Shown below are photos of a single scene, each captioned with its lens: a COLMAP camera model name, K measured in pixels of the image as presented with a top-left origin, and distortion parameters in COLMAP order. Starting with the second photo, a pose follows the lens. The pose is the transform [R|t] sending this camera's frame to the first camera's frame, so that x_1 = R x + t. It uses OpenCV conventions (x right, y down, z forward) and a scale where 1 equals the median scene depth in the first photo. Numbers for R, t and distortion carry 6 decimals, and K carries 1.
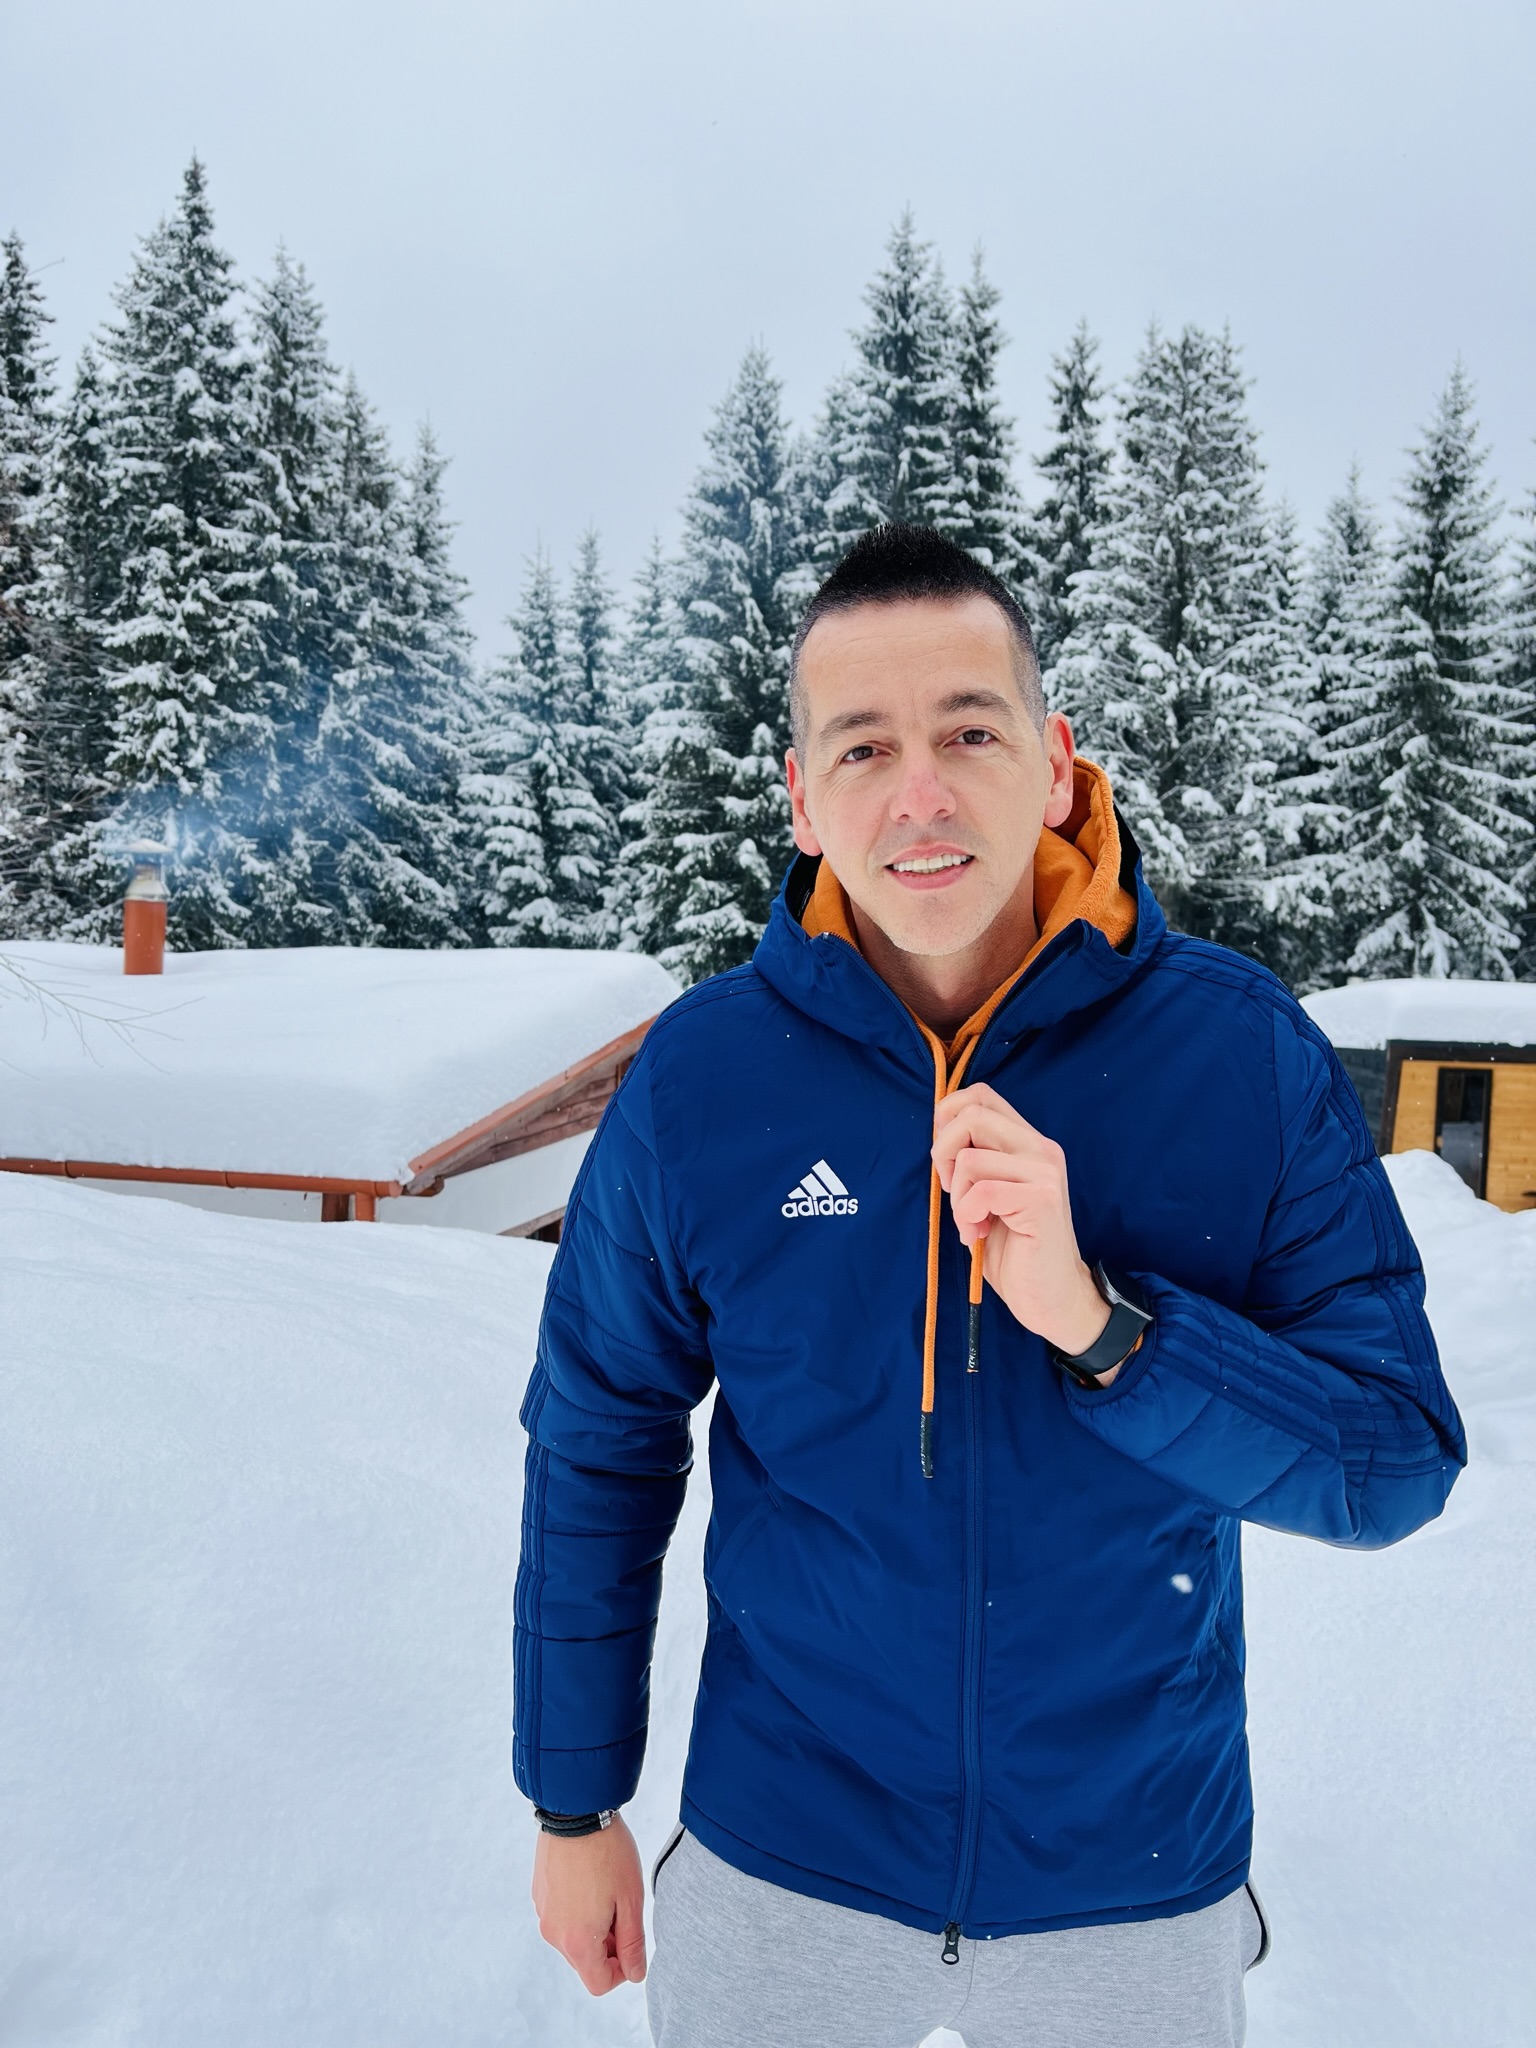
lens RADIAL K [[1562.2, 0, 764.8], [0, 1562.2, 1024.0], [0, 0, 1]] dist [0.053983, -0.086391]
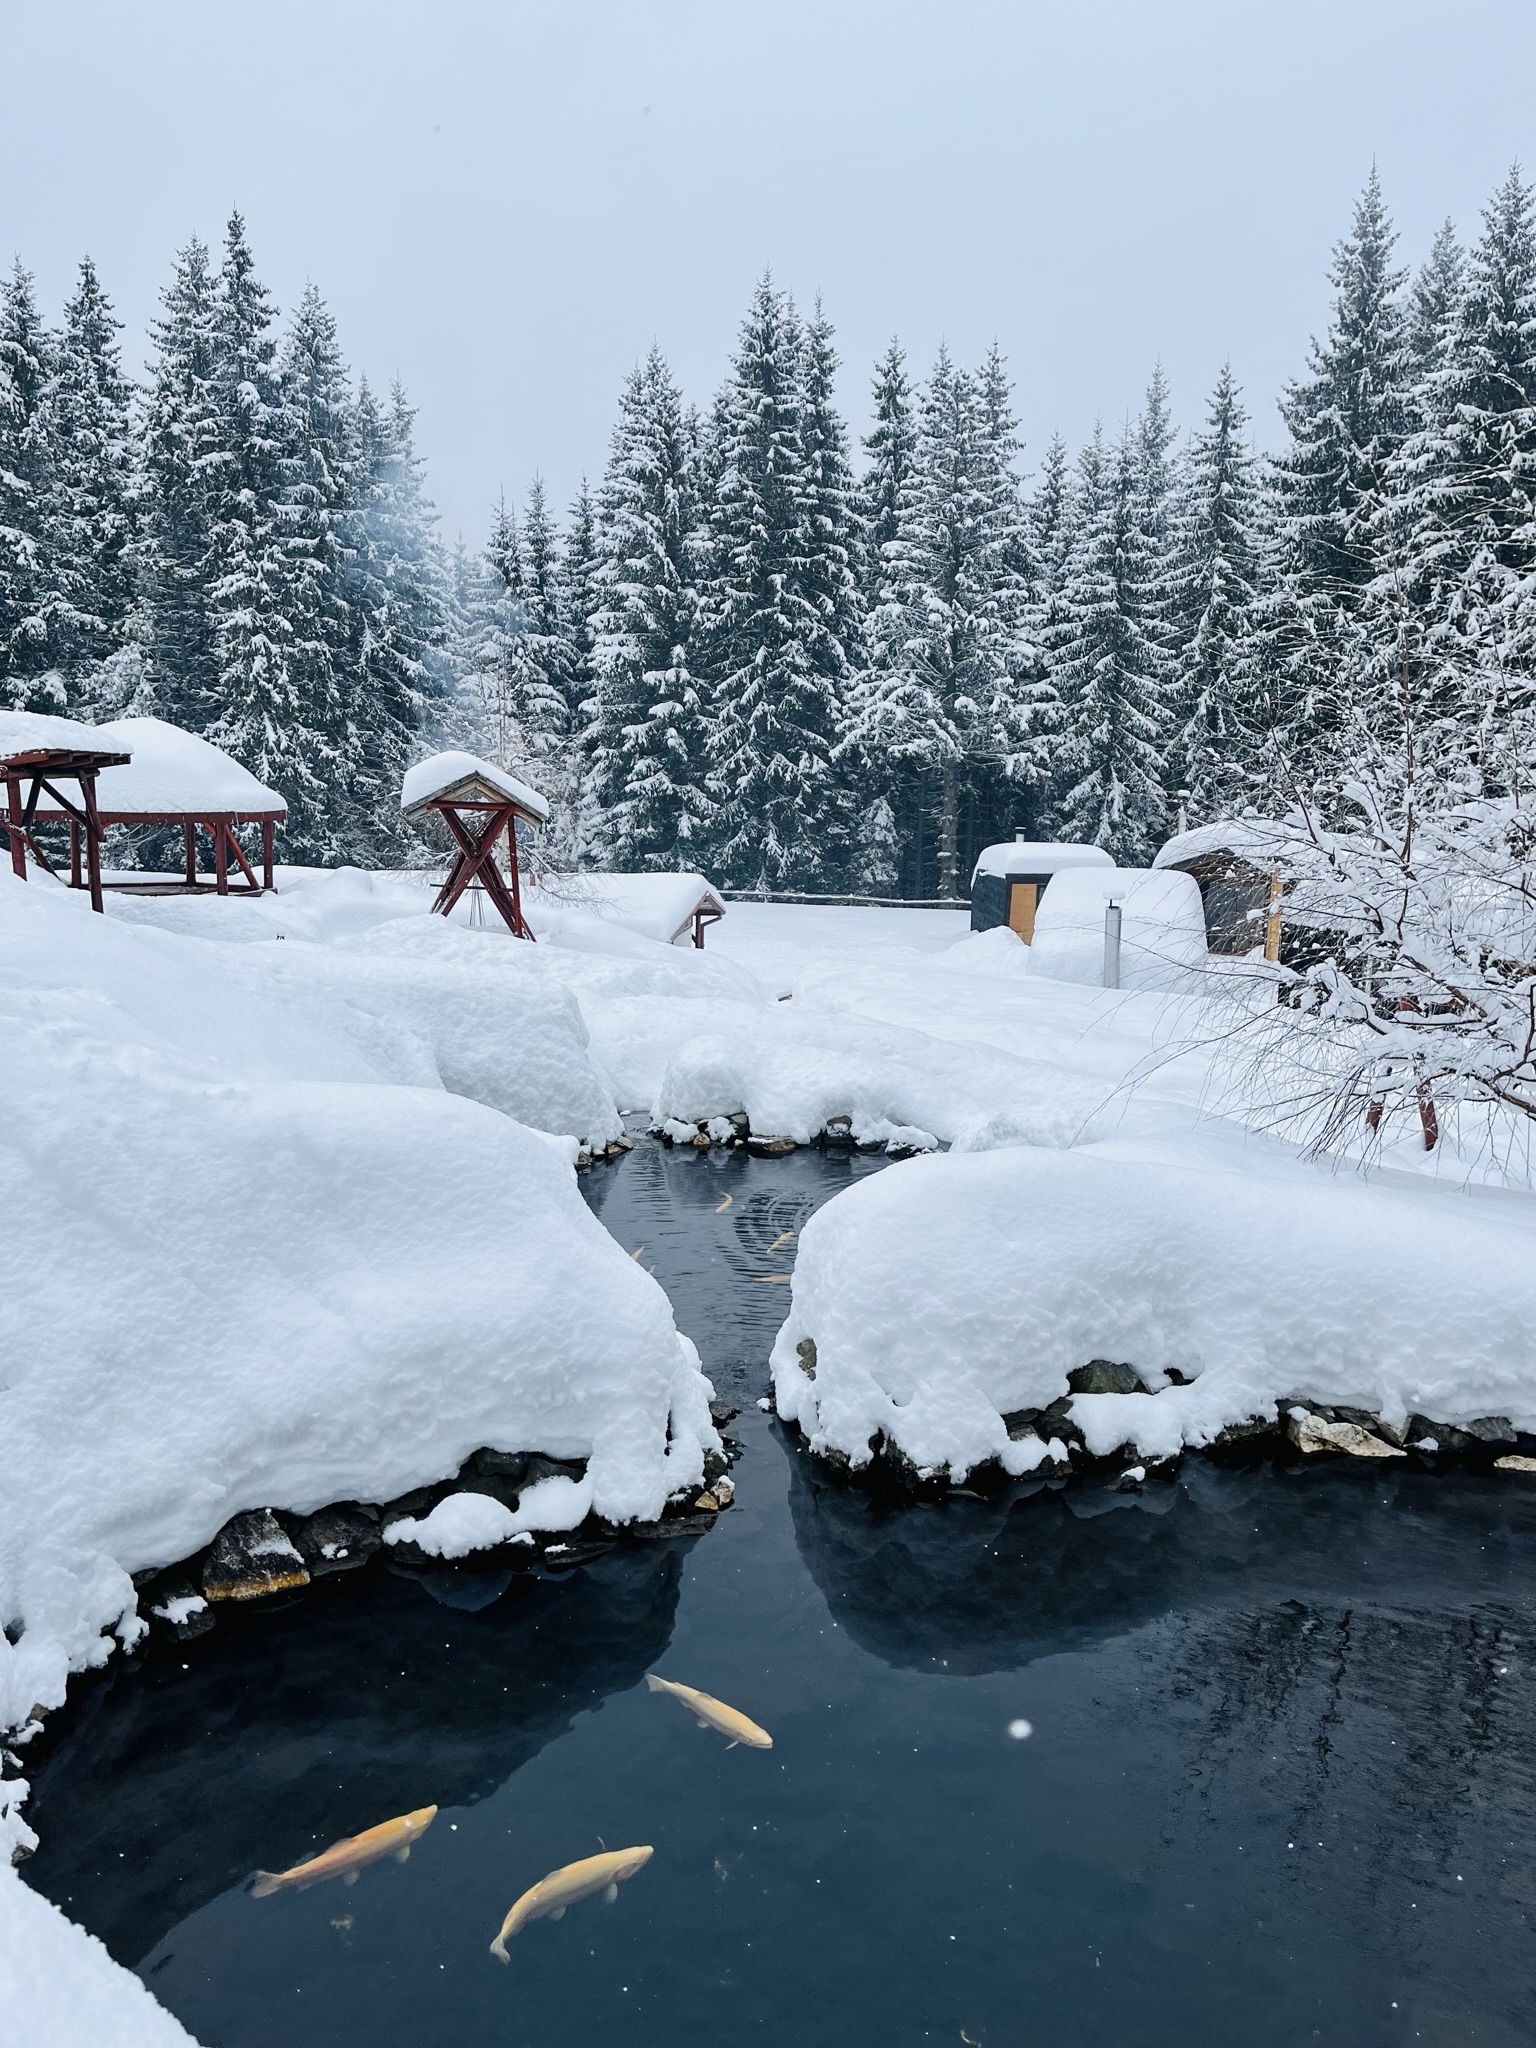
lens RADIAL K [[1562.2, 0, 768.3], [0, 1562.2, 1036.1], [0, 0, 1]] dist [0.053983, -0.086391]
pose [[0.996453, -0.037786, 0.075189, -0.040843], [0.026756, 0.989411, 0.142650, -0.037442], [-0.079783, -0.140133, 0.986913, -0.487337]]
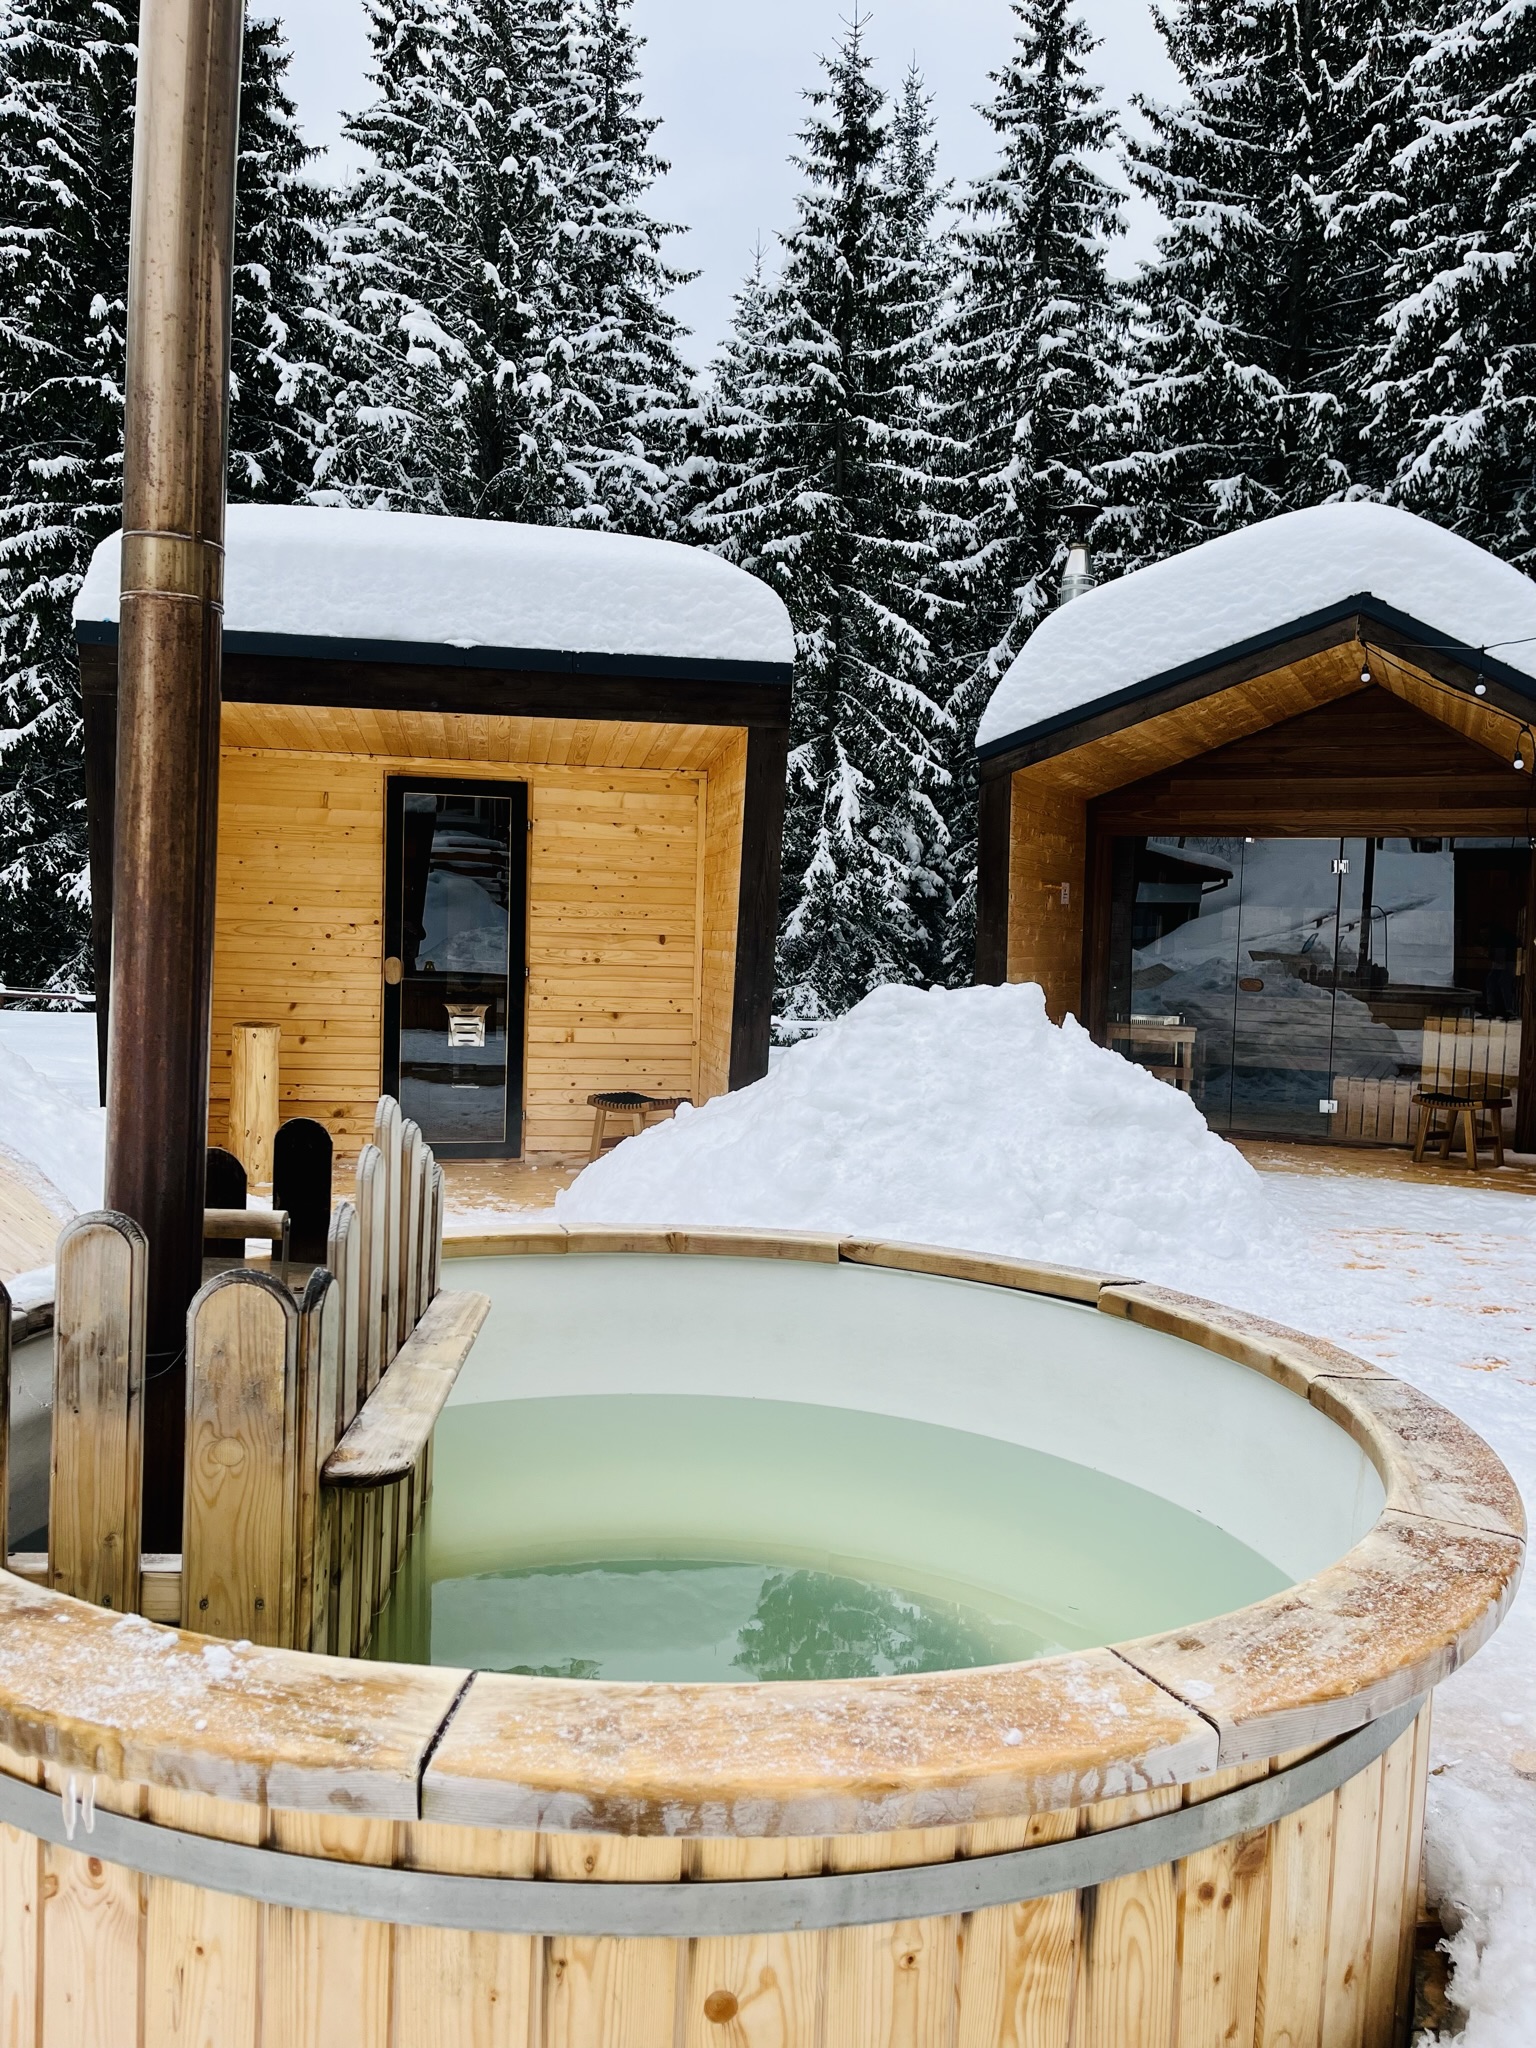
lens RADIAL K [[1562.2, 0, 768.1], [0, 1562.2, 1018.5], [0, 0, 1]] dist [0.053983, -0.086391]
pose [[0.973914, -0.014198, 0.226474, 0.203710], [0.011055, 0.999824, 0.015140, 0.039363], [-0.226649, -0.012242, 0.973900, 0.279171]]
